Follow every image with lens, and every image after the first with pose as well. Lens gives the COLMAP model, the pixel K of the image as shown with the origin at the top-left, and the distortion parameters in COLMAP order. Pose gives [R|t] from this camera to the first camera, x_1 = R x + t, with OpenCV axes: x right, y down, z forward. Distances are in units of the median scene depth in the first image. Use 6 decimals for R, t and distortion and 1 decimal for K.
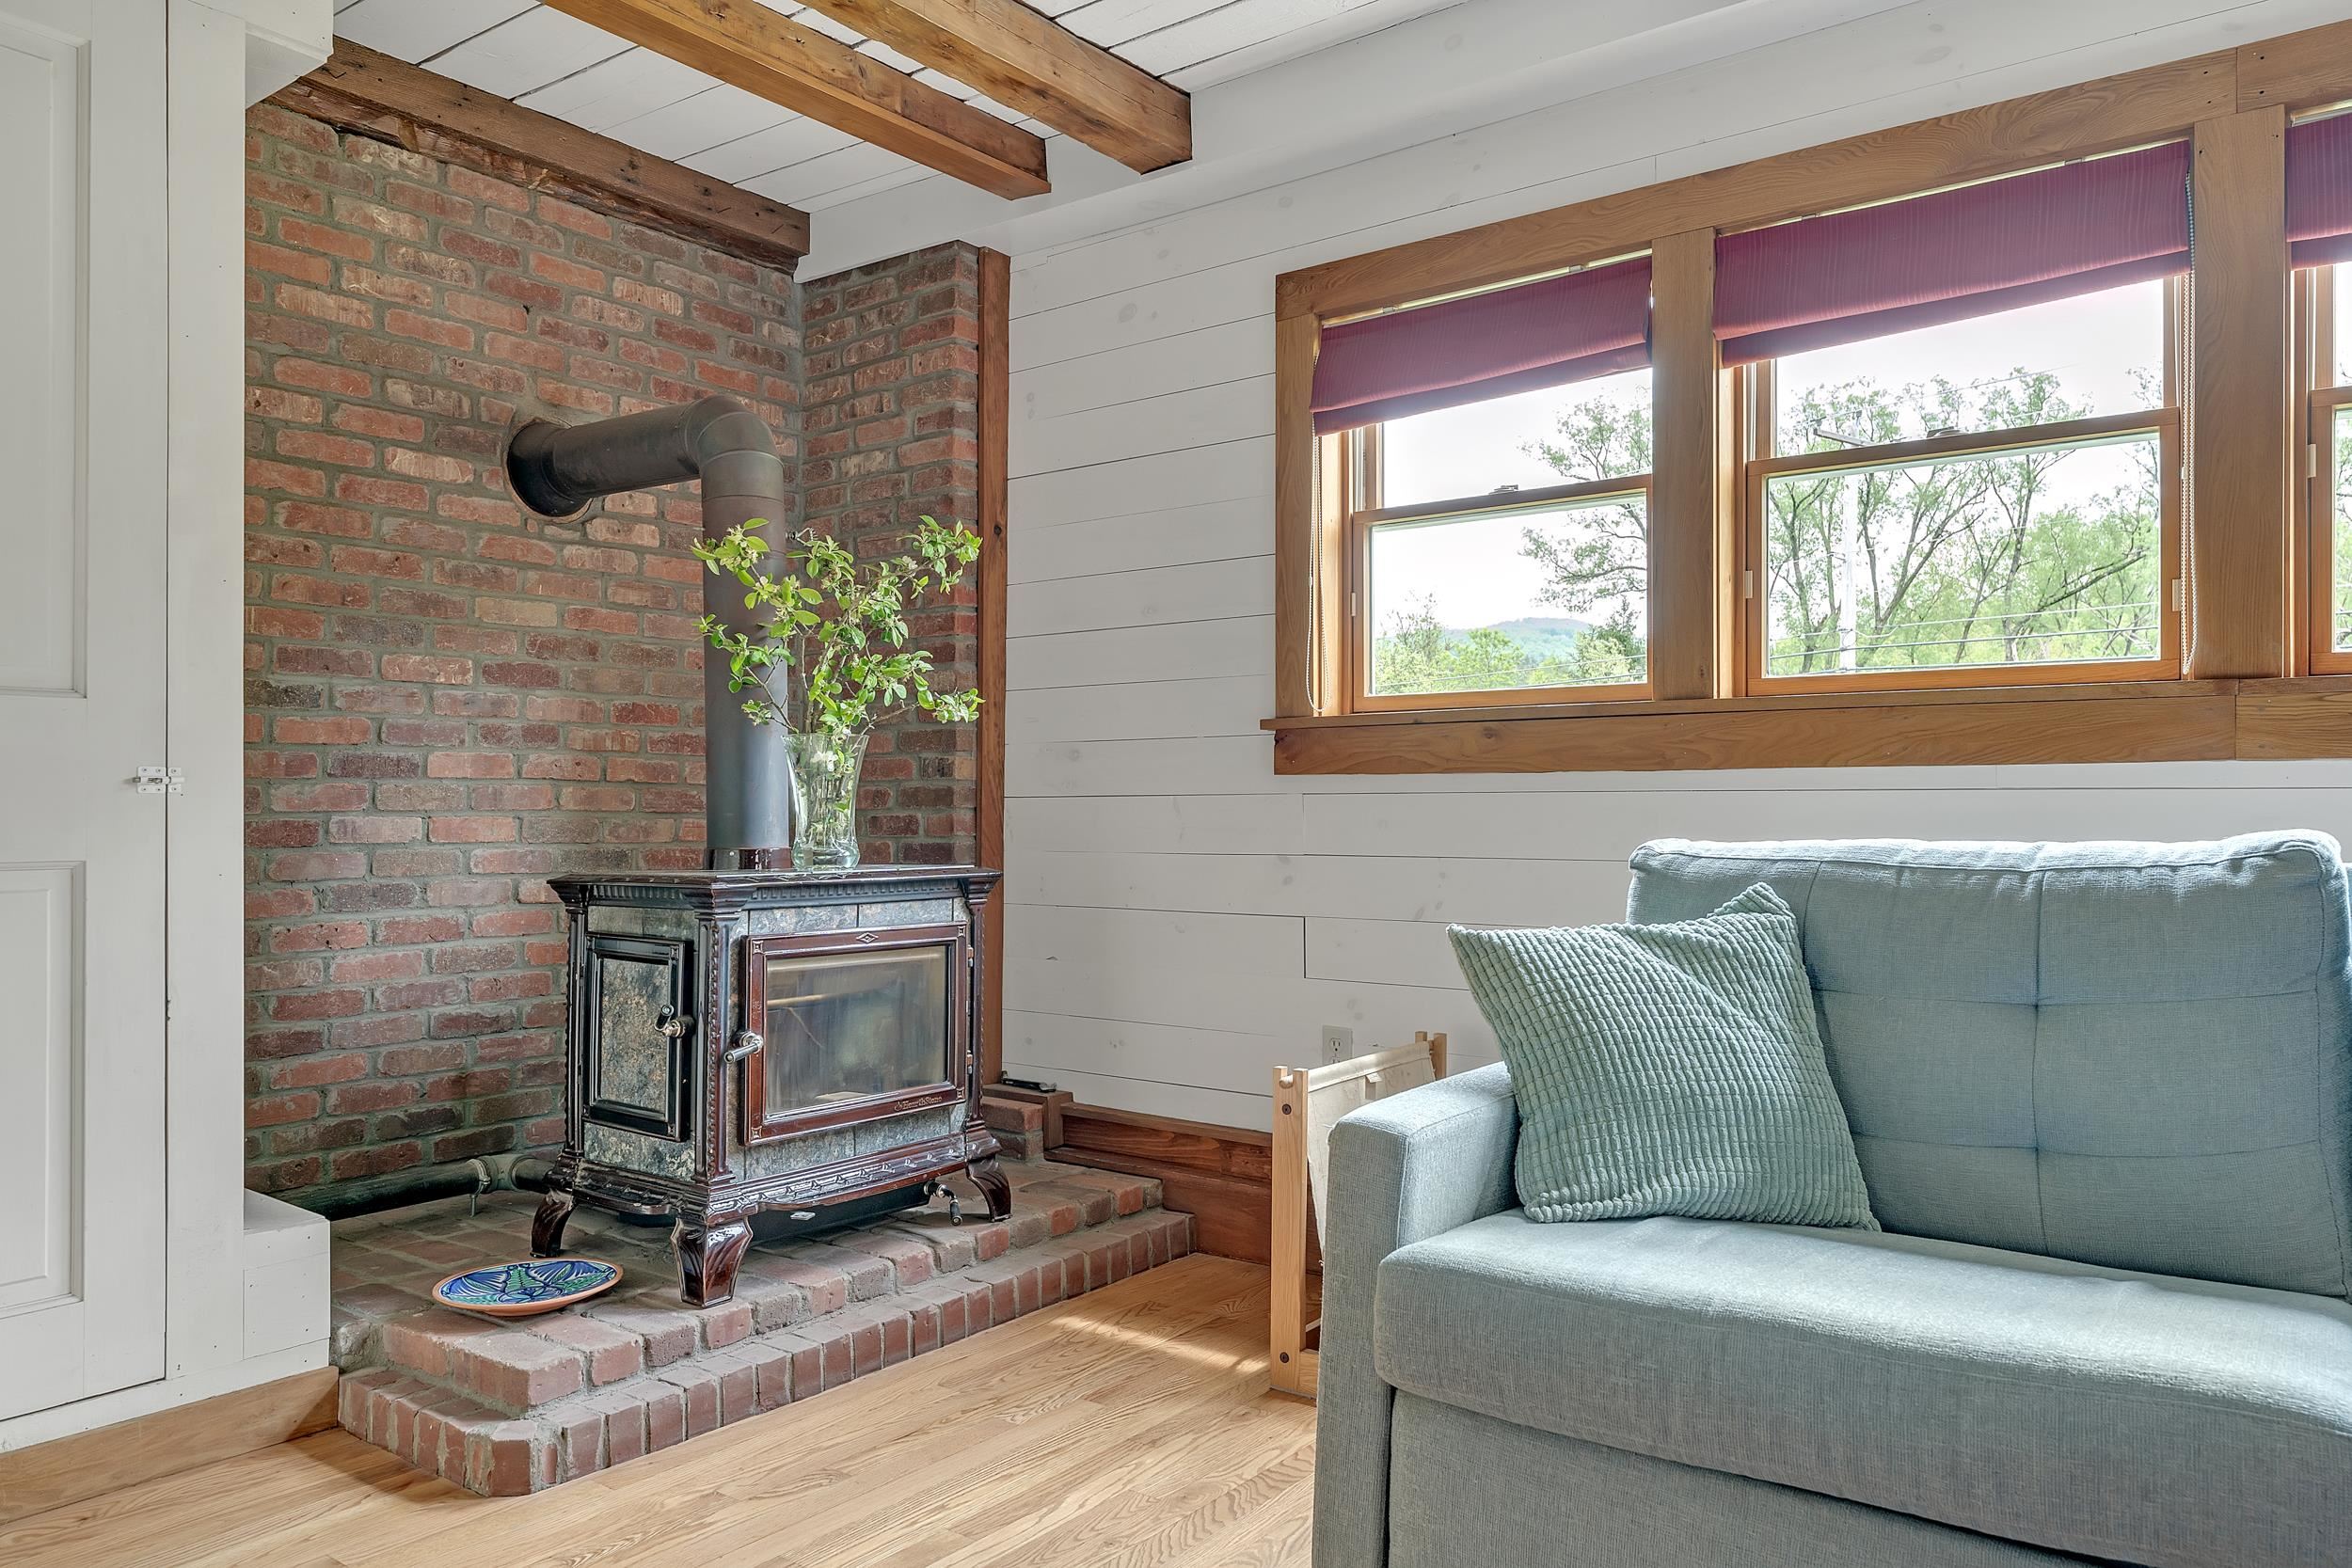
lens RADIAL K [[1666.2, 0, 1153.3], [0, 1666.2, 791.0], [0, 0, 1]] dist [0.002812, -0.001819]
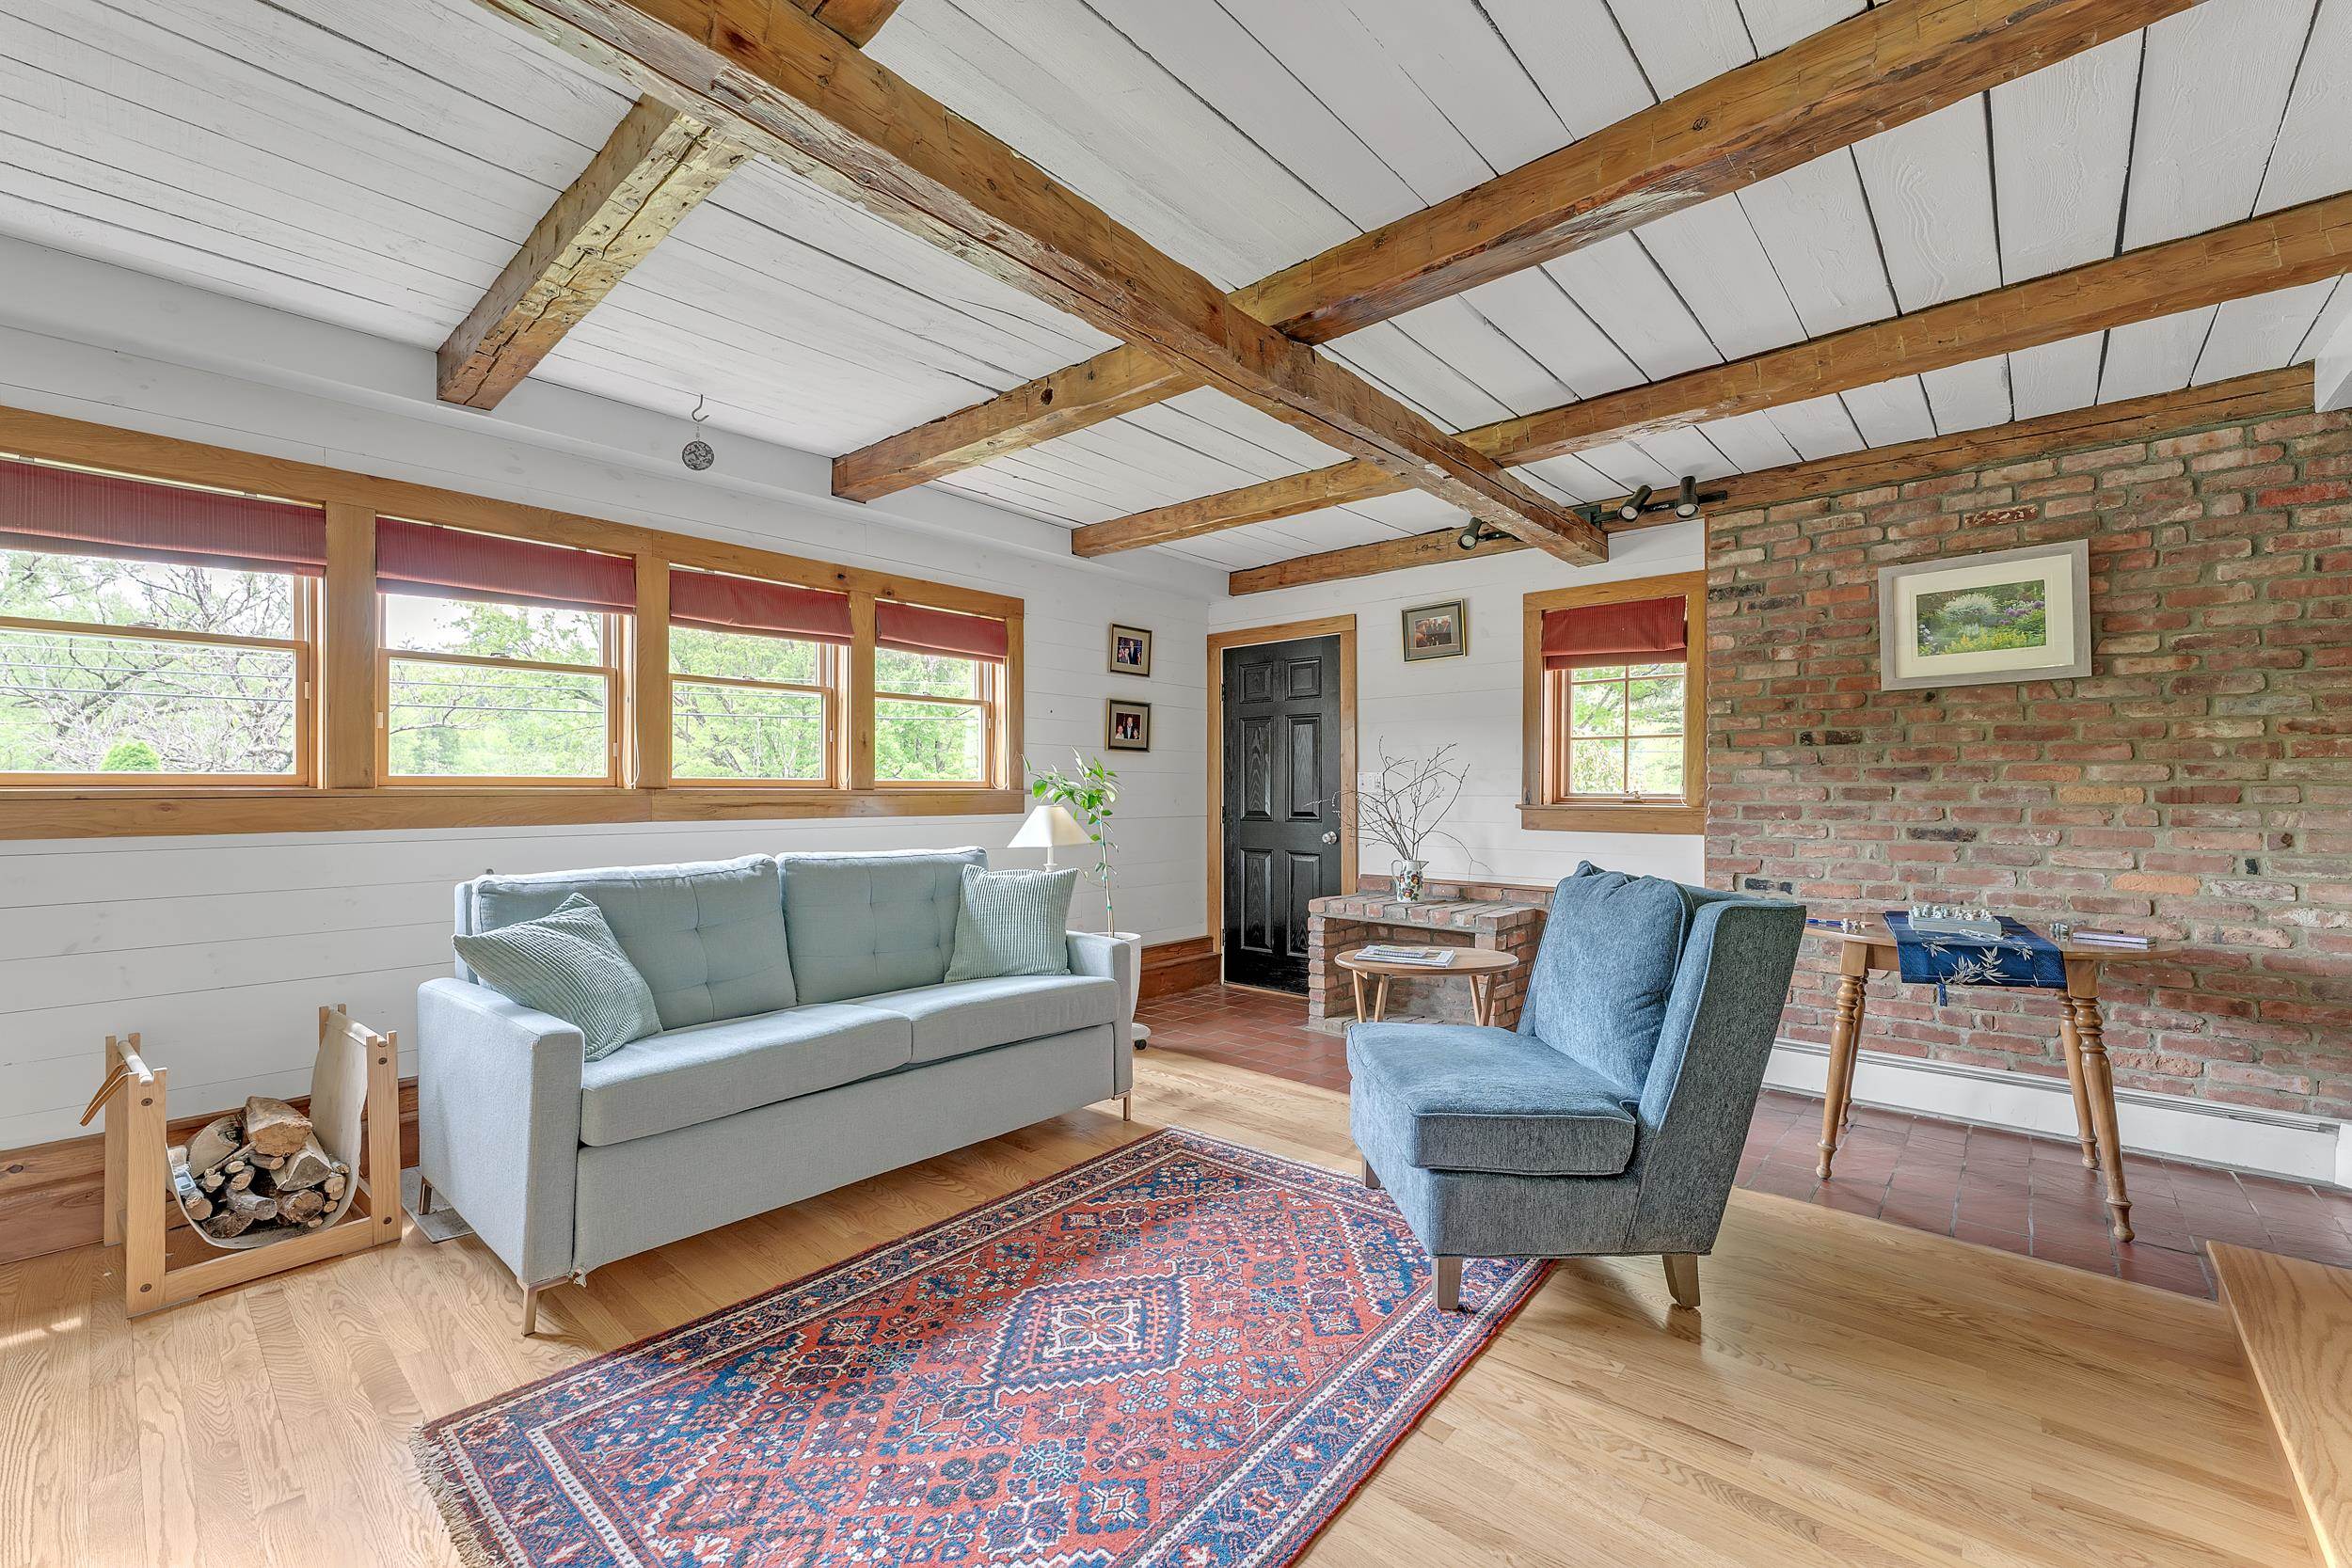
lens RADIAL K [[976.5, 0, 1176.3], [0, 976.5, 793.0], [0, 0, 1]] dist [0.004028, -0.000634]
pose [[0.079866, -0.008660, 0.996768, -0.493085], [0.000847, 0.999962, 0.008620, -0.050278], [-0.996805, 0.000156, 0.079870, 0.083249]]
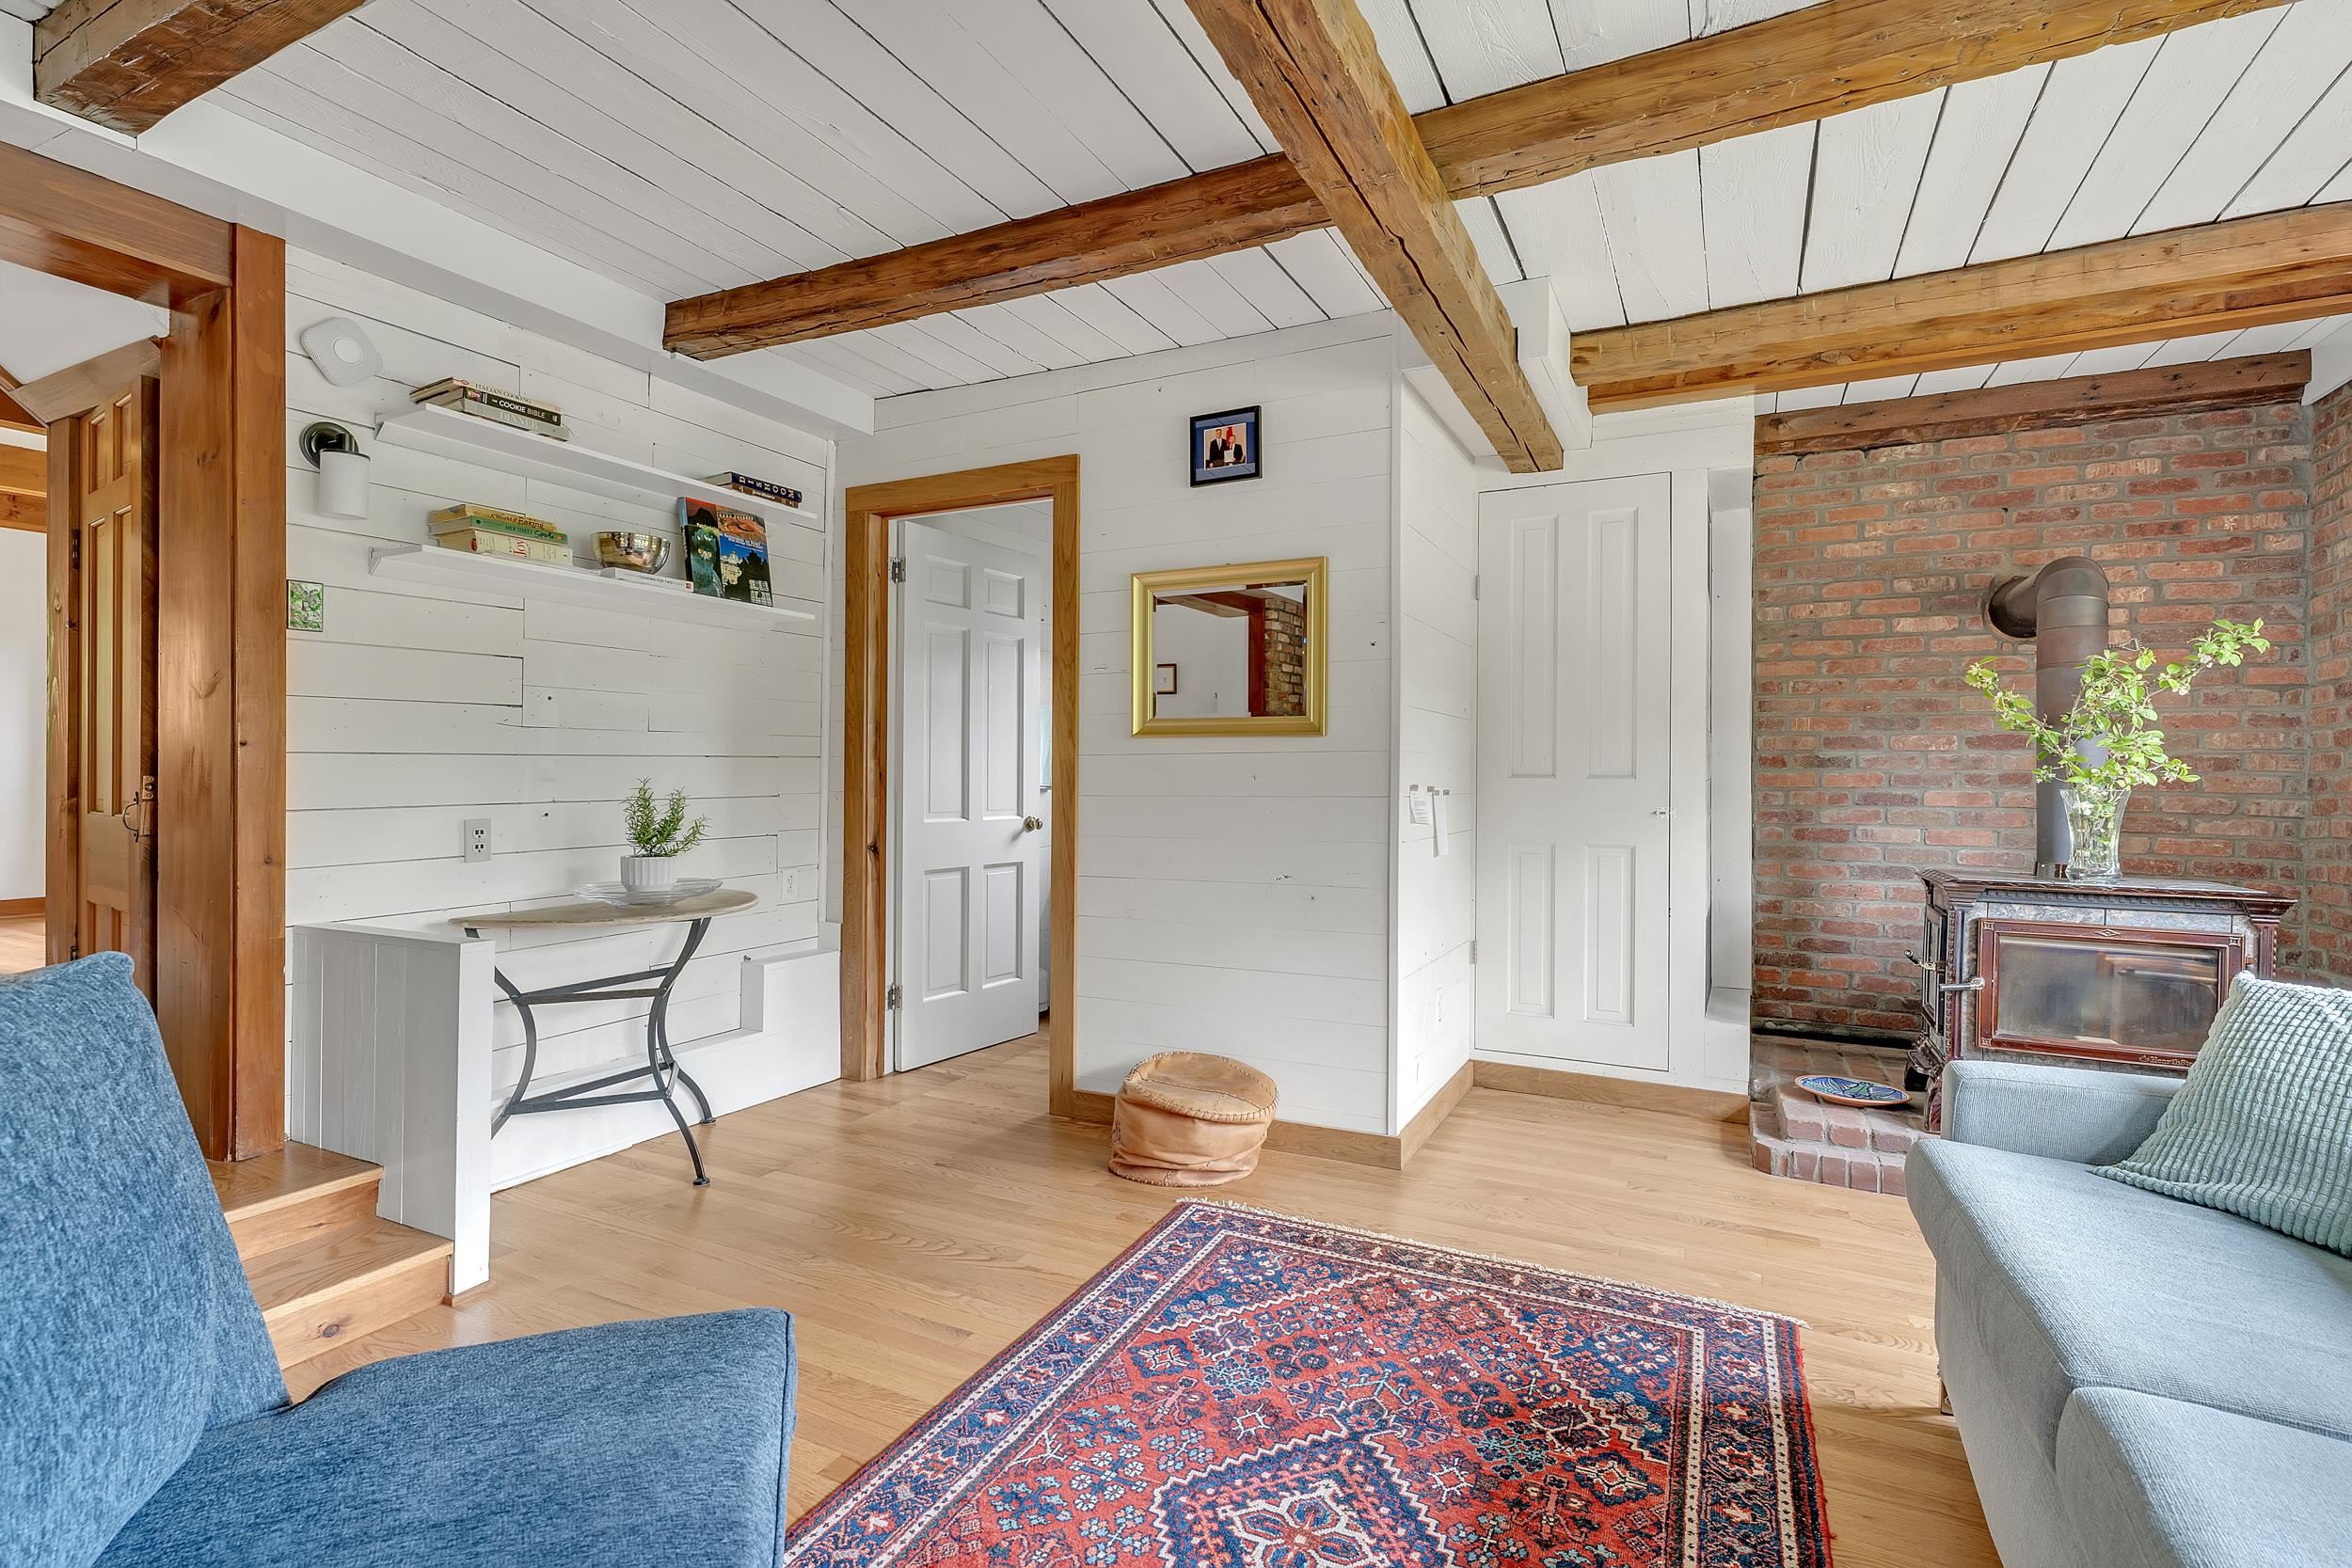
lens RADIAL K [[1034.1, 0, 1149.6], [0, 1034.1, 749.7], [0, 0, 1]] dist [-0.015910, 0.001783]
pose [[0.157862, -0.032943, -0.986911, 0.500048], [-0.004938, 0.999405, -0.034150, -0.026894], [0.987449, 0.010264, 0.157606, 0.050836]]
